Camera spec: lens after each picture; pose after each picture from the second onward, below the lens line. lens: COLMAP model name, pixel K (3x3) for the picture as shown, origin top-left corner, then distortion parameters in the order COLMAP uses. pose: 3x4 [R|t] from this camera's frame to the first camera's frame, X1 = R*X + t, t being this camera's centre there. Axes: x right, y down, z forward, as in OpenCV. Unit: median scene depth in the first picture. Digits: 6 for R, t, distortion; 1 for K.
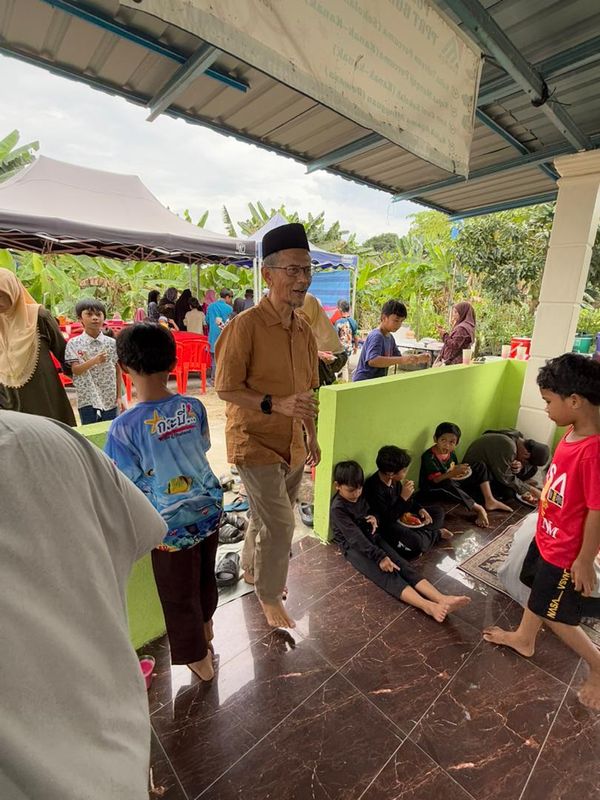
lens RADIAL K [[383.7, 0, 299.9], [0, 383.7, 403.0], [0, 0, 1]] dist [-0.000657, 0.000121]
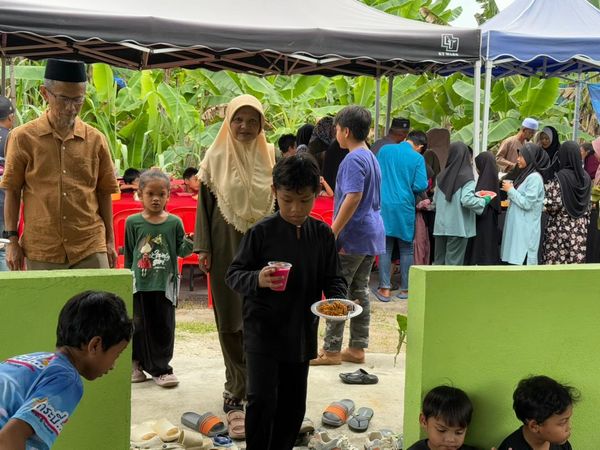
lens RADIAL K [[852.4, 0, 300.0], [0, 852.4, 225.0], [0, 0, 1]] dist [0.149660, -0.035534]
pose [[0.911167, 0.033377, -0.410683, 0.118814], [-0.102191, 0.983878, -0.146766, 0.030419], [0.399163, 0.175696, 0.899889, -0.088425]]
